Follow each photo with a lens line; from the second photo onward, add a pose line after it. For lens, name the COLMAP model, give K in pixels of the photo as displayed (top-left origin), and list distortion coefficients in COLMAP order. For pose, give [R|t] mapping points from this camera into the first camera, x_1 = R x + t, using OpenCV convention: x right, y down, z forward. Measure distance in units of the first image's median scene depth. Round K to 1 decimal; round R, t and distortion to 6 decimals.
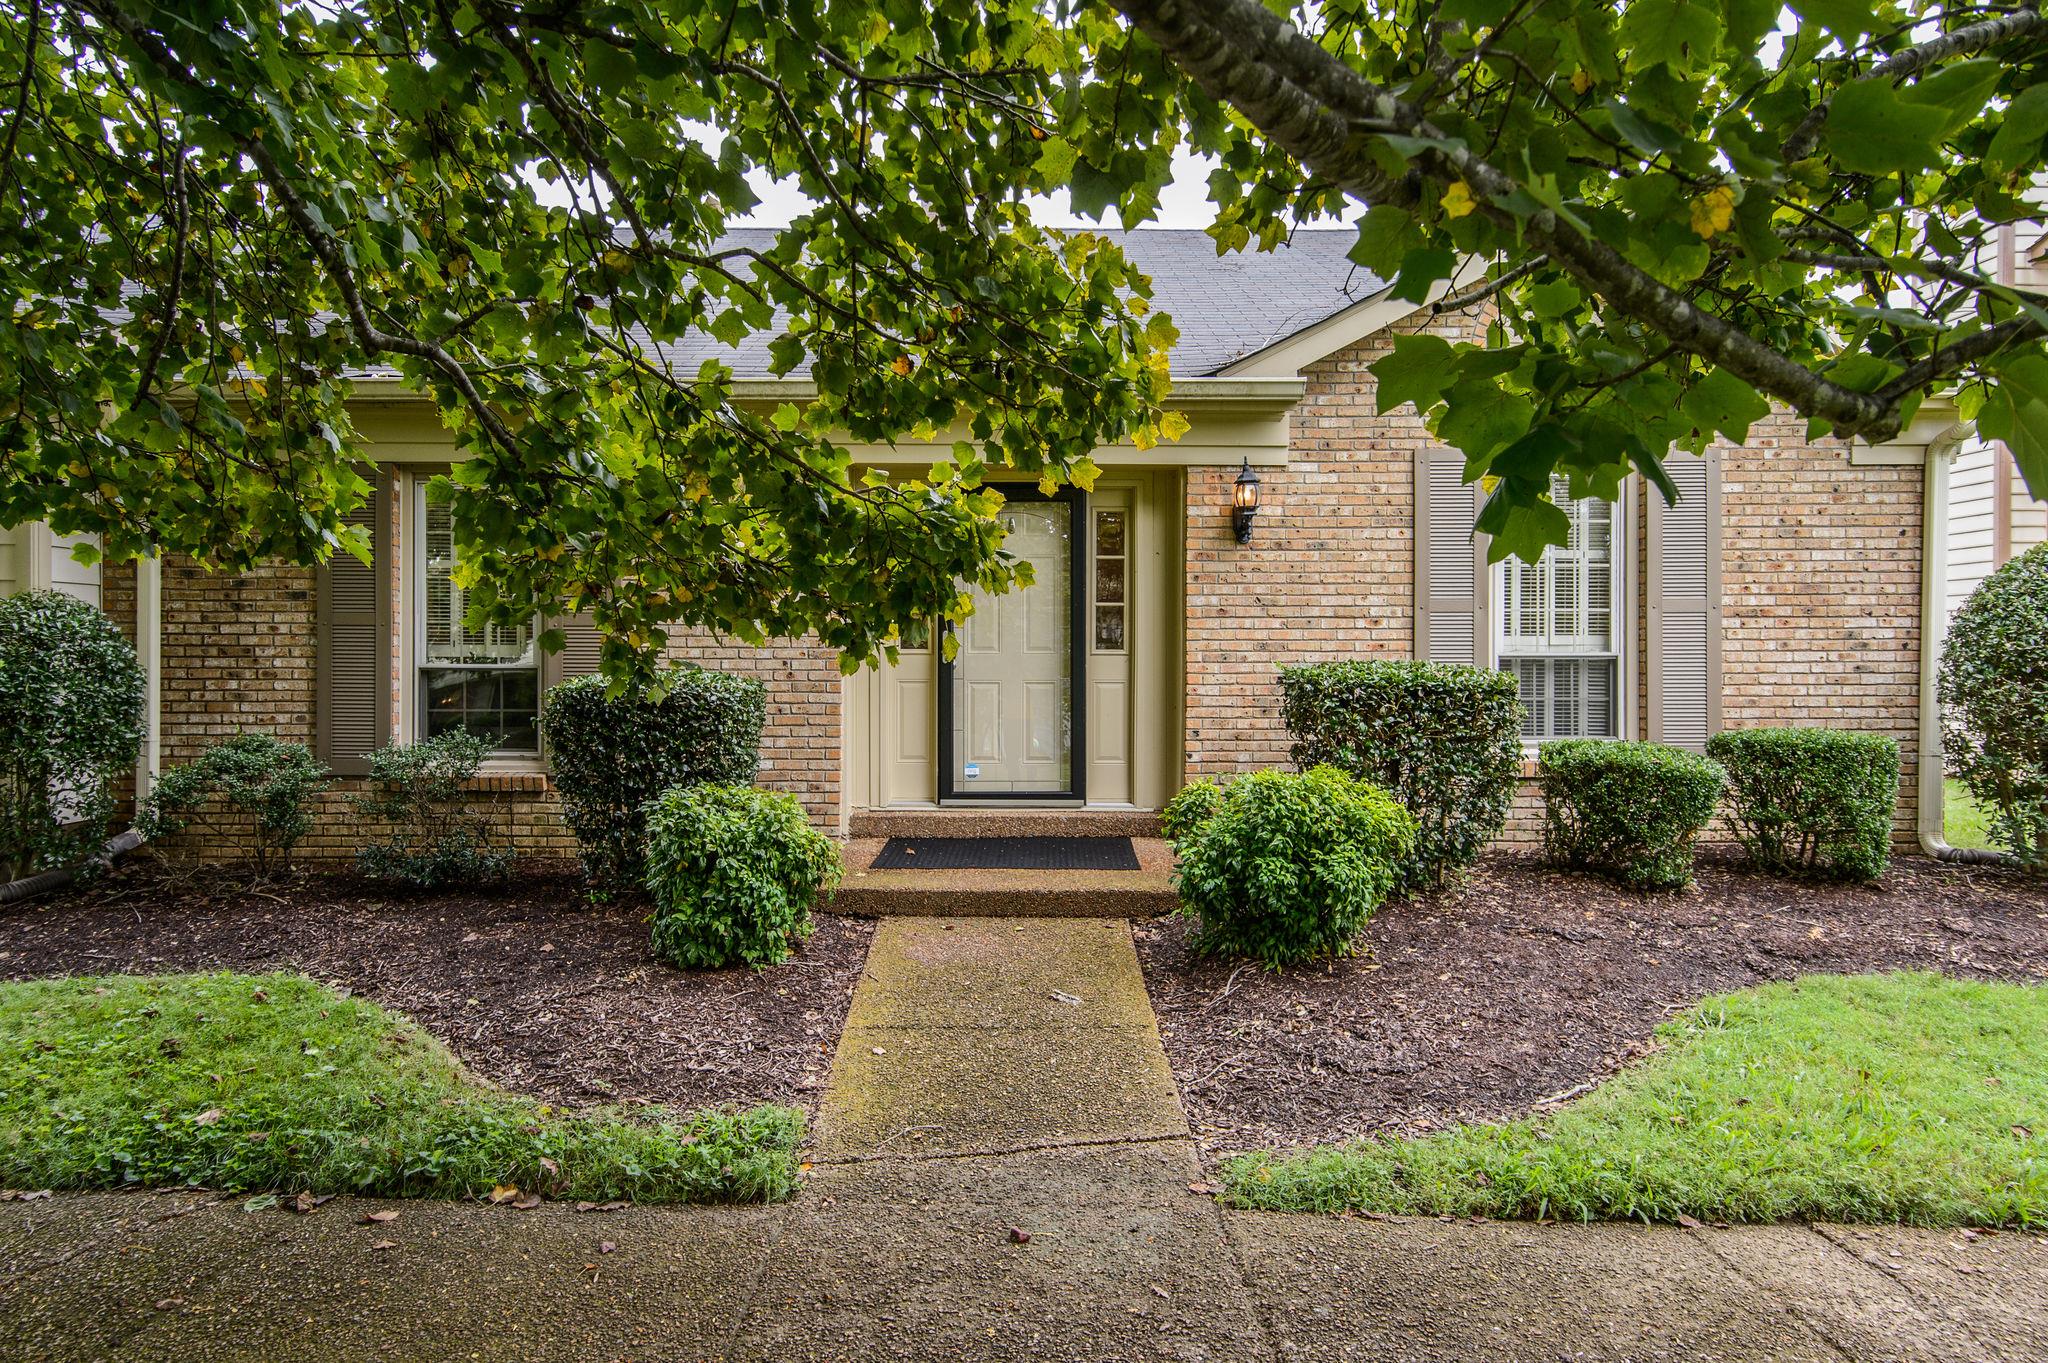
lens RADIAL K [[1195.2, 0, 1027.4], [0, 1195.2, 684.9], [0, 0, 1]] dist [0.011825, -0.000189]
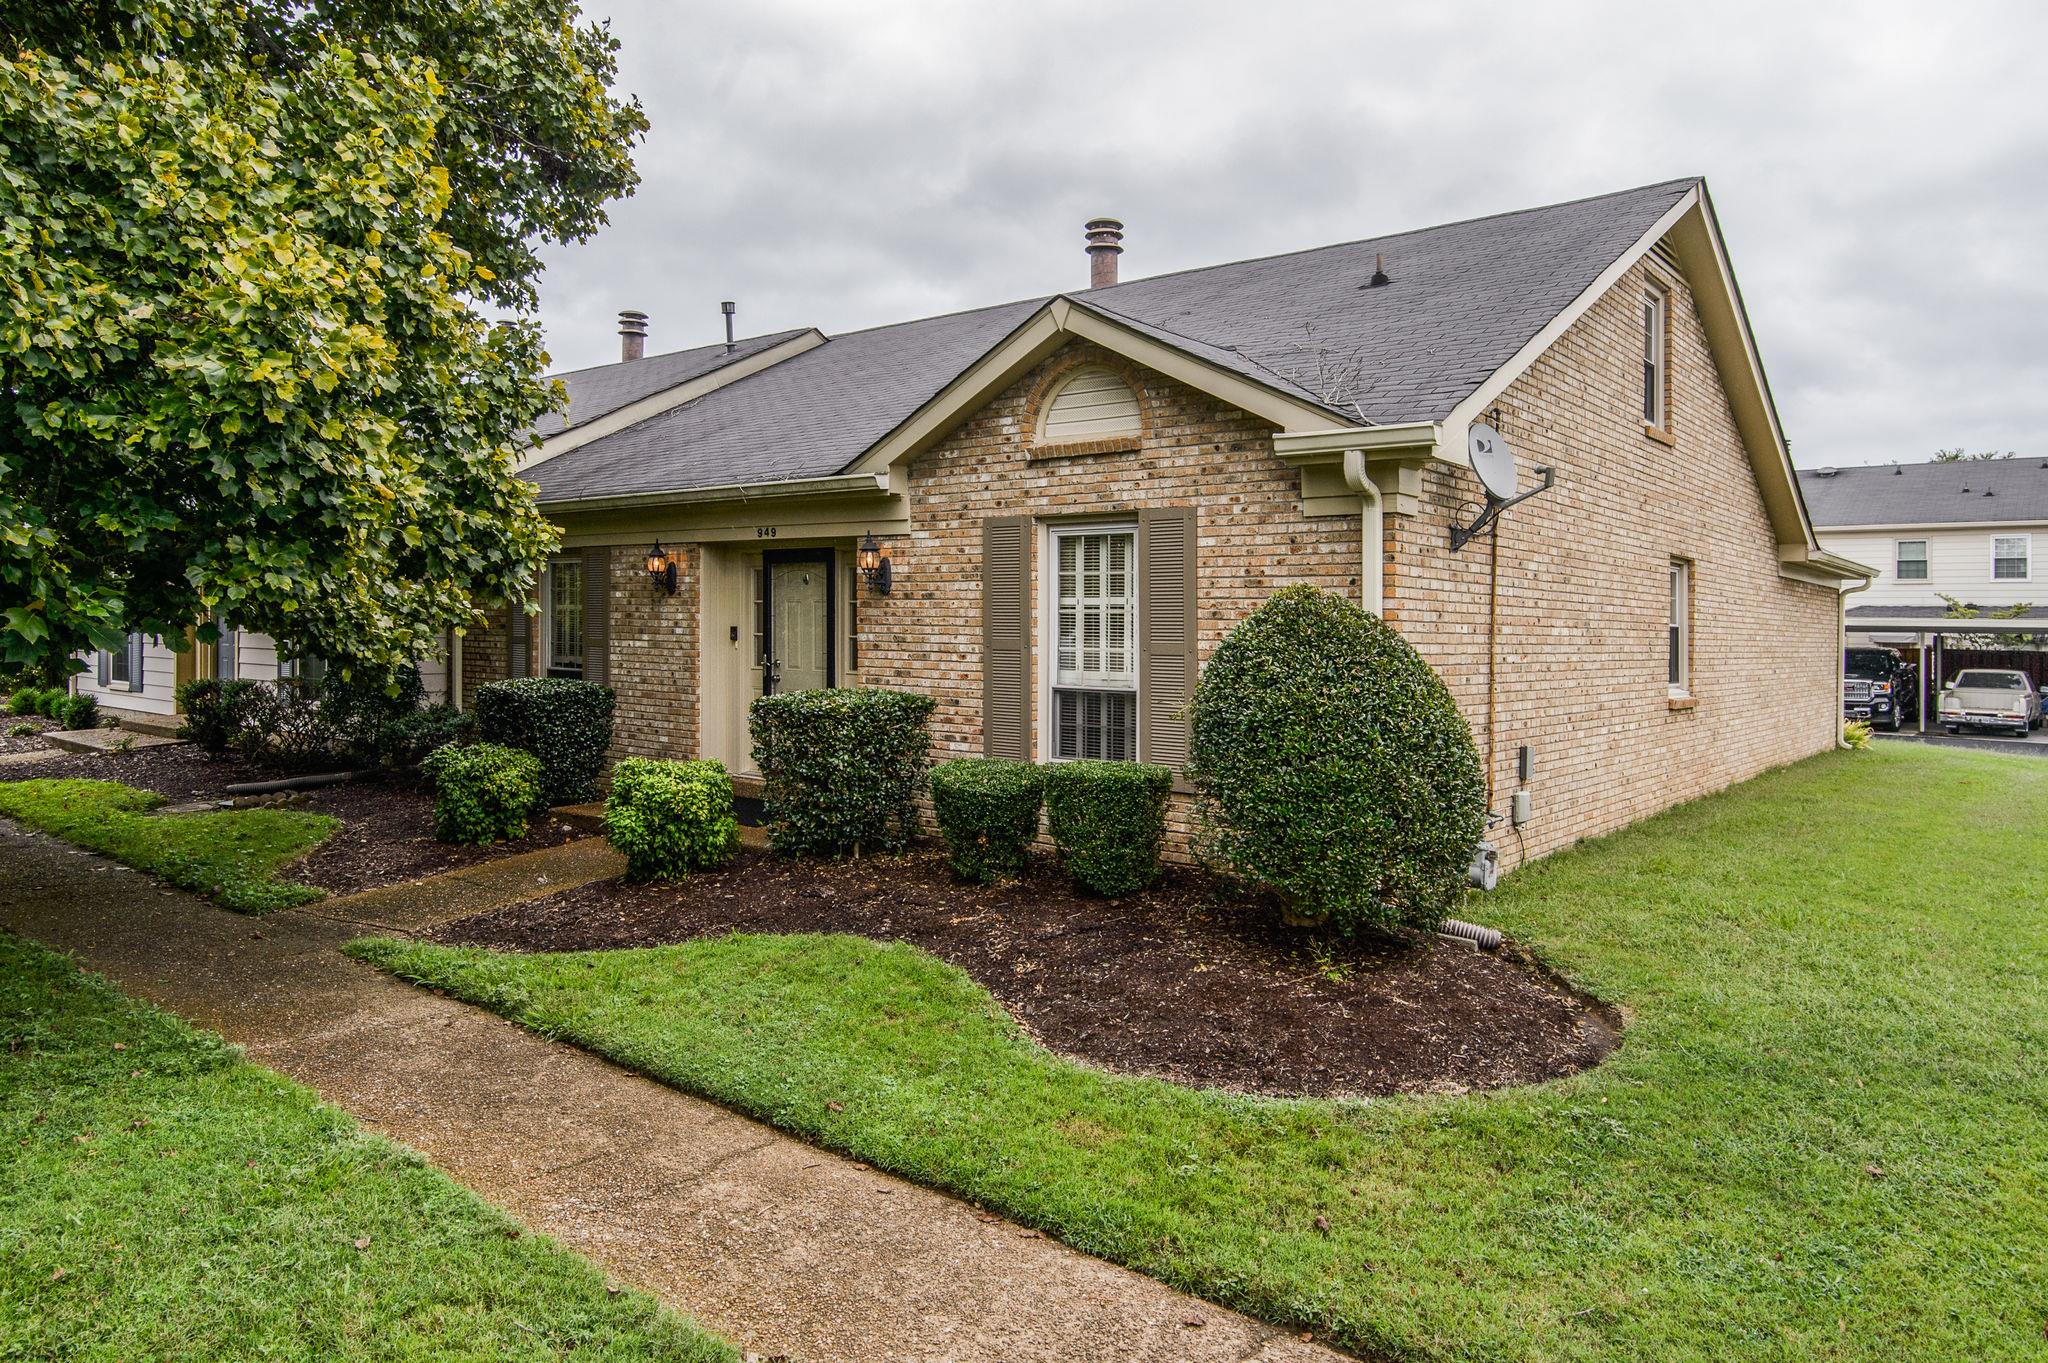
lens RADIAL K [[1287.3, 0, 1031.6], [0, 1287.3, 708.3], [0, 0, 1]] dist [0.001868, -0.000658]
pose [[0.790205, 0.049485, -0.610841, 1.176216], [-0.029417, 0.998648, 0.042847, -0.058344], [0.612136, -0.015889, 0.790593, -0.022641]]
